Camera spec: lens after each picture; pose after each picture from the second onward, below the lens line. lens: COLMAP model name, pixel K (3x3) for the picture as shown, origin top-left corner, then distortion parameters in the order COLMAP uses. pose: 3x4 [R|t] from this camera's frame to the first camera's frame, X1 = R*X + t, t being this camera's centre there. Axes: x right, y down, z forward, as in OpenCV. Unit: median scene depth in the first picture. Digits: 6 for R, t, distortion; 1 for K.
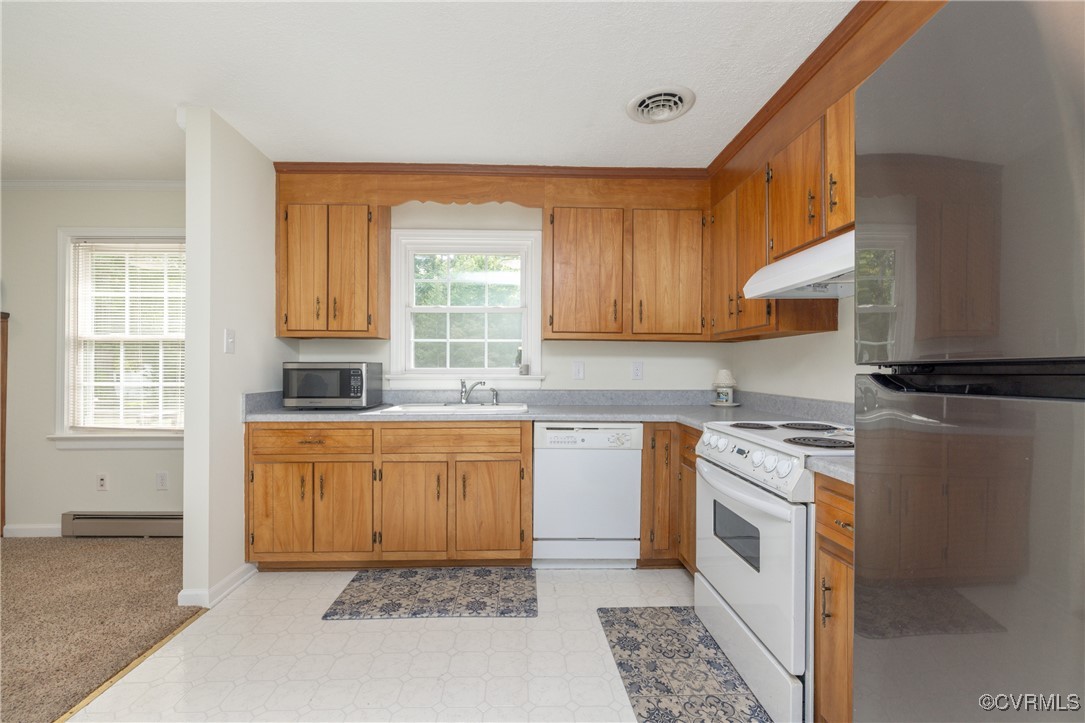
lens RADIAL K [[453.4, 0, 535.3], [0, 453.4, 365.2], [0, 0, 1]] dist [-0.000574, 0.000088]
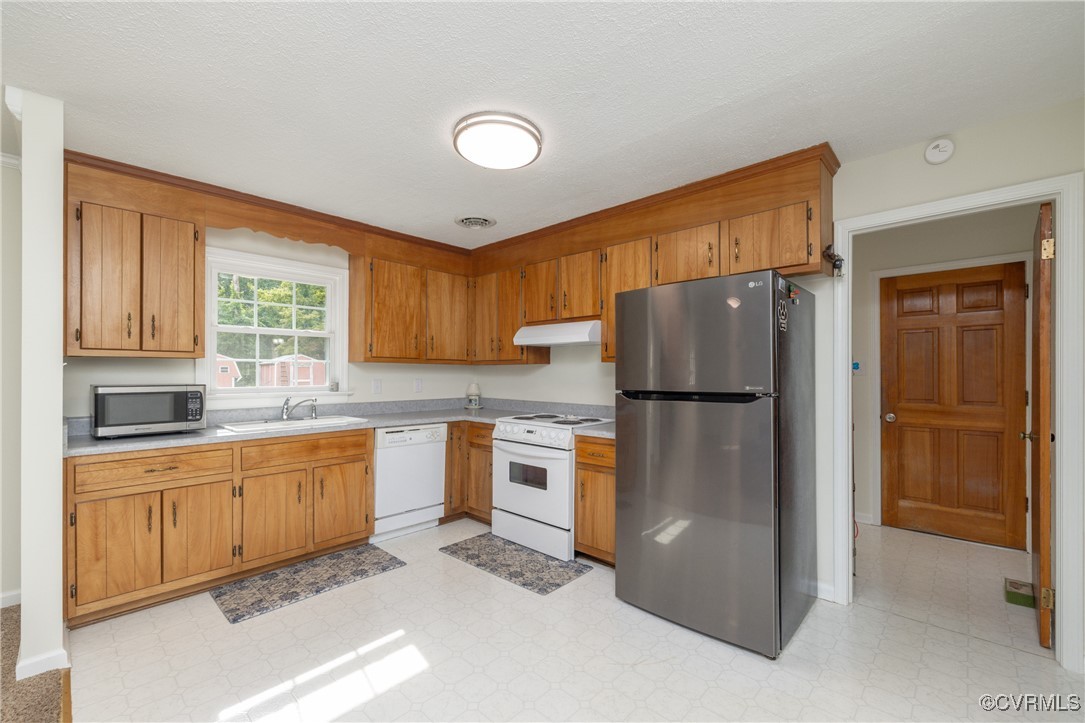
lens RADIAL K [[453.4, 0, 535.3], [0, 453.4, 365.2], [0, 0, 1]] dist [-0.000574, 0.000088]
pose [[0.707596, 0.010536, 0.706539, -0.599132], [-0.004742, 0.999937, -0.010161, -0.044821], [-0.706601, 0.003839, 0.707602, -0.238037]]
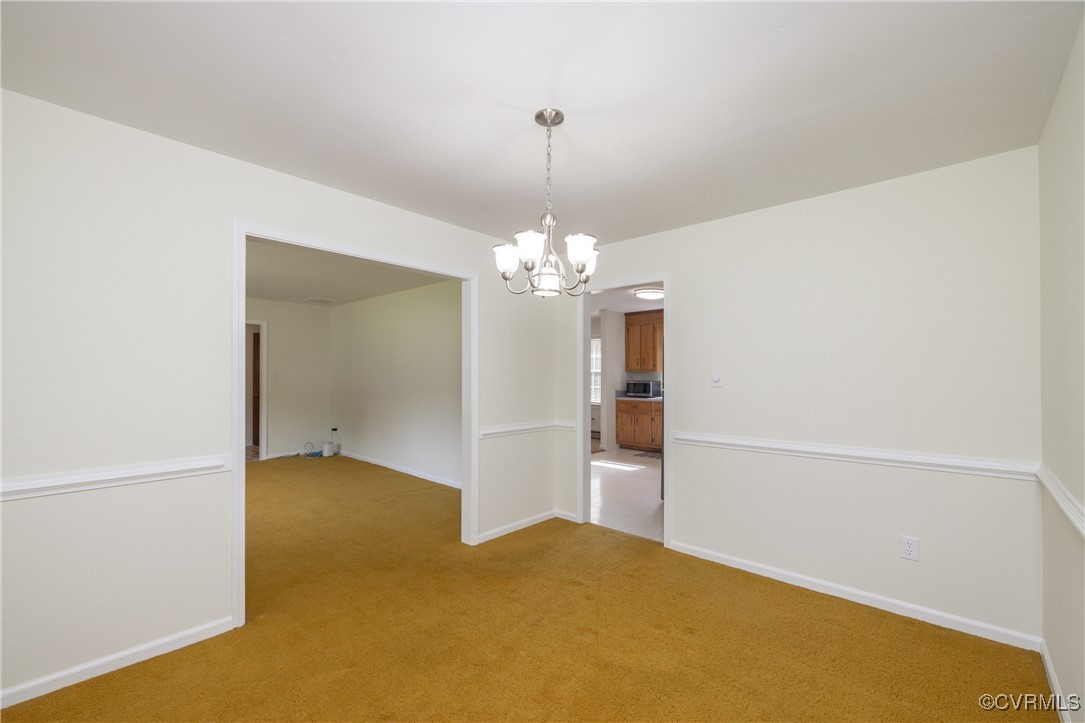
lens RADIAL K [[453.4, 0, 535.3], [0, 453.4, 365.2], [0, 0, 1]] dist [-0.000574, 0.000088]
pose [[0.708094, -0.008194, -0.706071, 1.200709], [0.002615, 0.999956, -0.008981, -0.088564], [0.706113, 0.004513, 0.708084, -1.644799]]
